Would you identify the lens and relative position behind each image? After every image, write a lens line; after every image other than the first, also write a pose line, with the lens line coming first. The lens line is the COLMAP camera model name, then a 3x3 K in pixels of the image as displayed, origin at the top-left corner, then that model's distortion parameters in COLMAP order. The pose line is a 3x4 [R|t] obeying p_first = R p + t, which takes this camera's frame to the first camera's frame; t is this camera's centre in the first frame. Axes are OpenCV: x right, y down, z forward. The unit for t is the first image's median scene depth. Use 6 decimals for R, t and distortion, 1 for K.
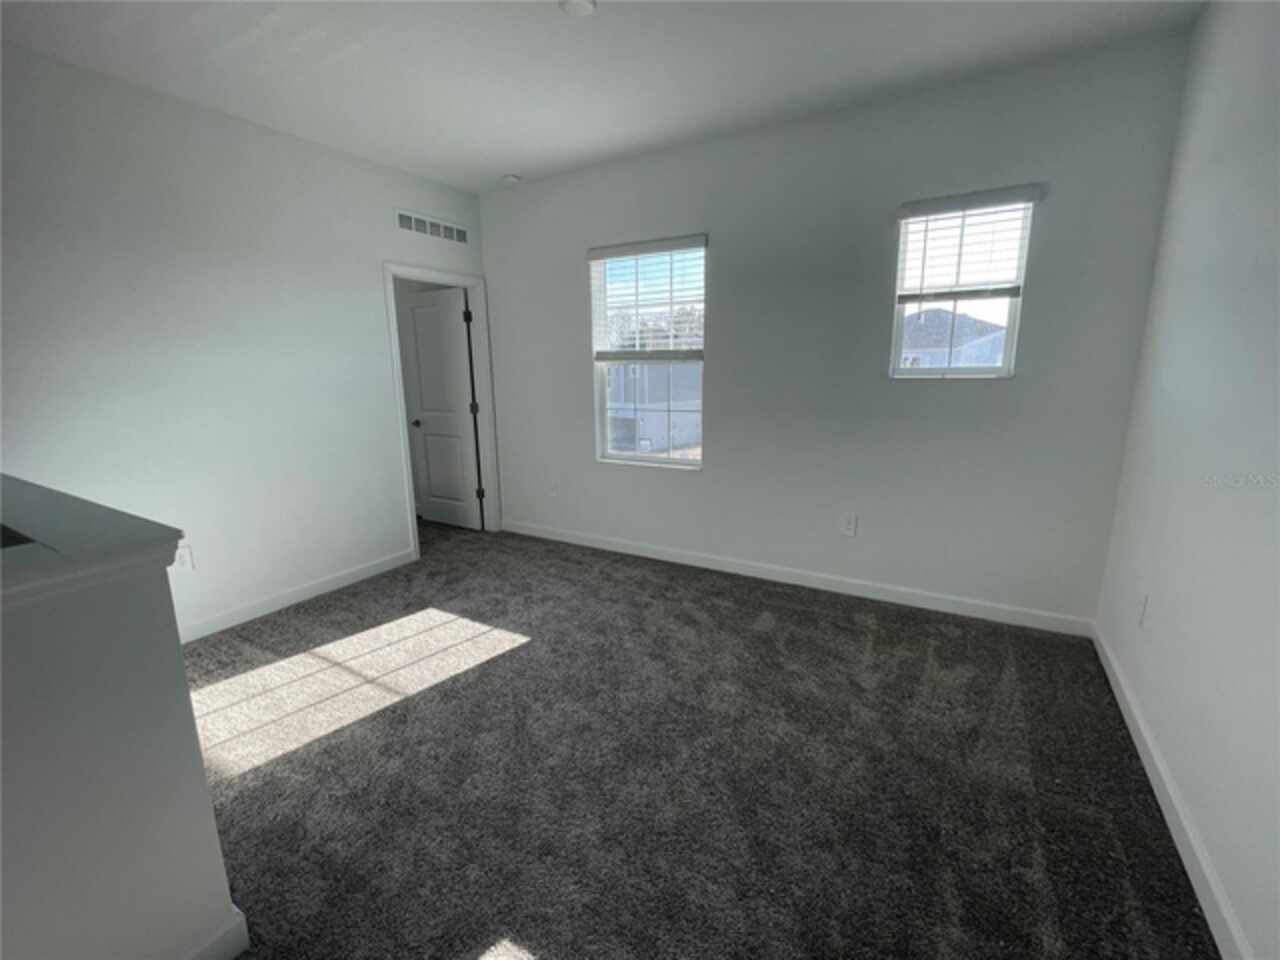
lens RADIAL K [[558.9, 0, 639.2], [0, 558.9, 481.8], [0, 0, 1]] dist [0.002767, -0.000250]
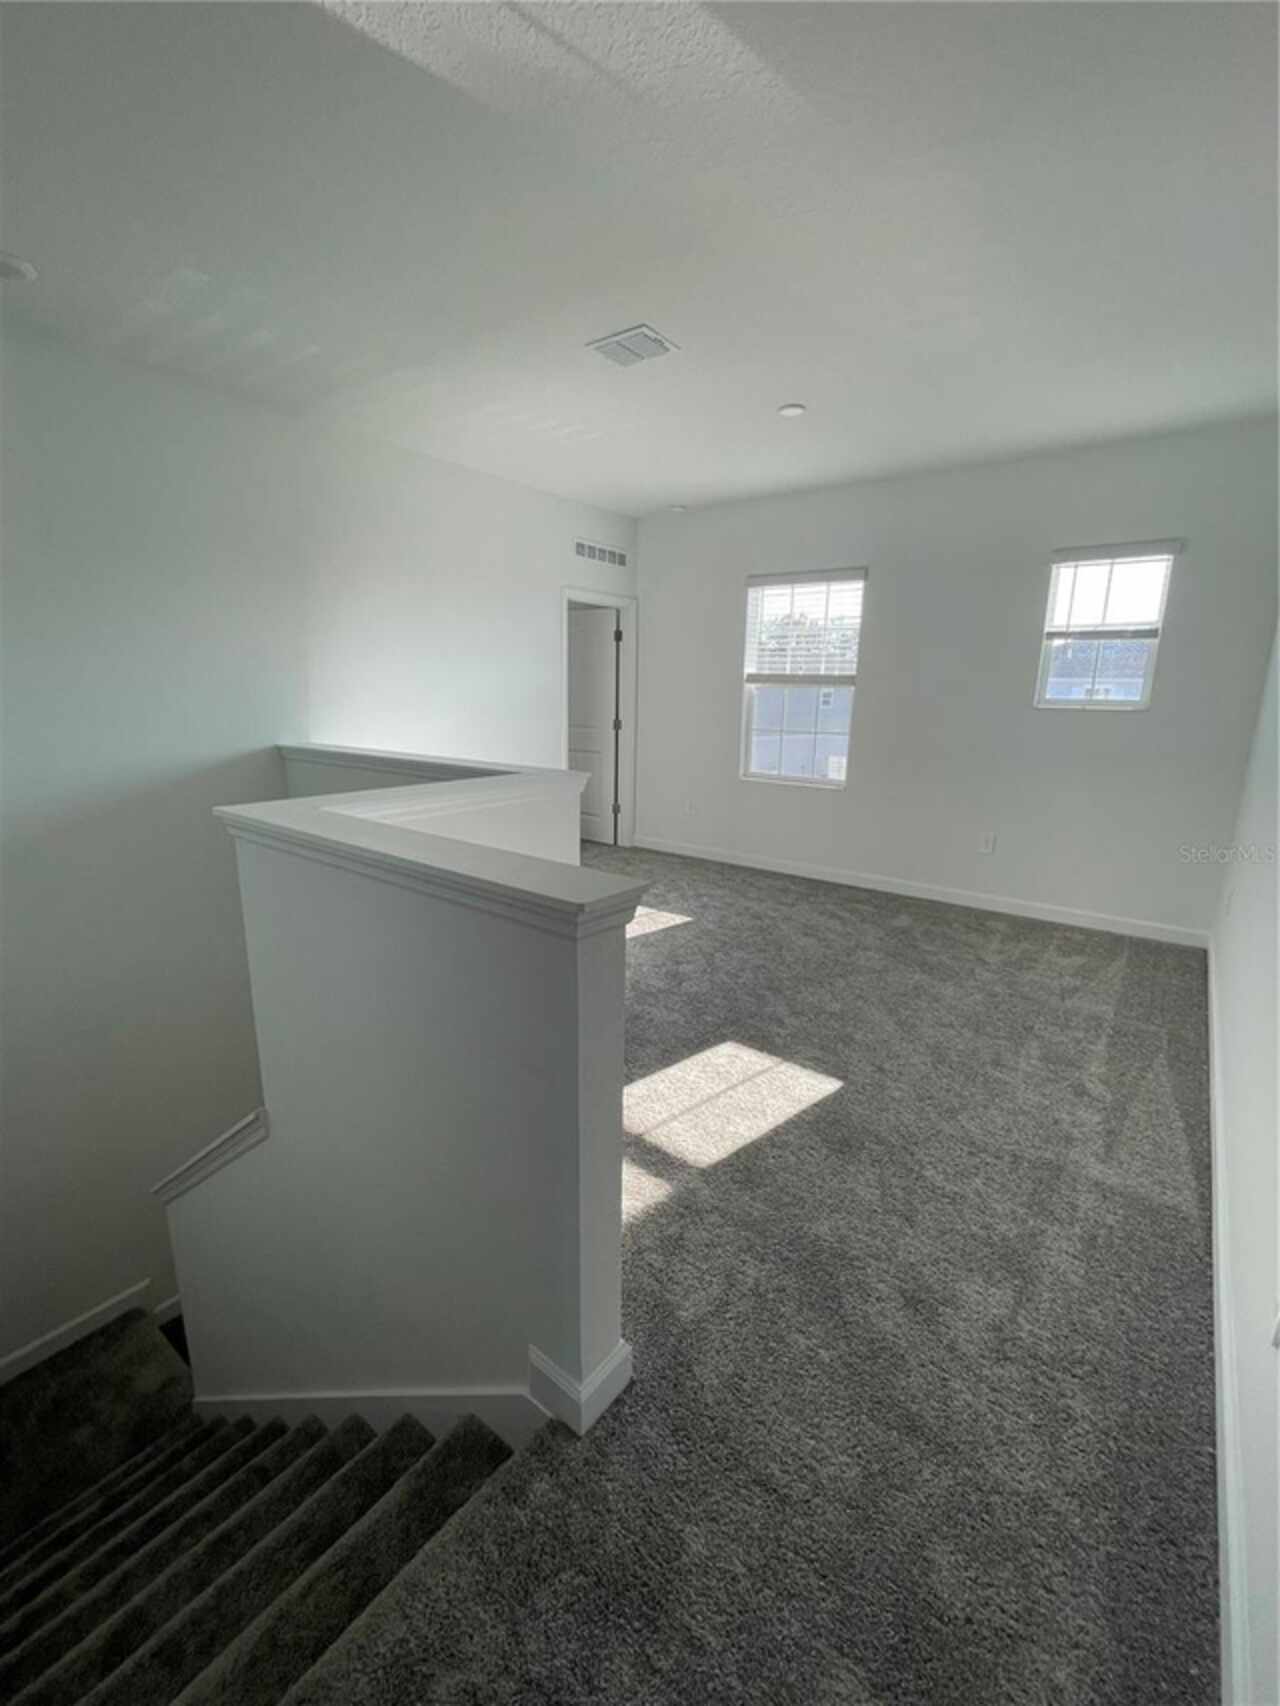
lens RADIAL K [[698.6, 0, 643.3], [0, 698.6, 848.1], [0, 0, 1]] dist [-0.004631, 0.000209]
pose [[0.991858, 0.056329, -0.114212, -0.138473], [-0.053632, 0.998208, 0.026553, 0.093422], [0.115503, -0.020212, 0.993101, -0.445455]]
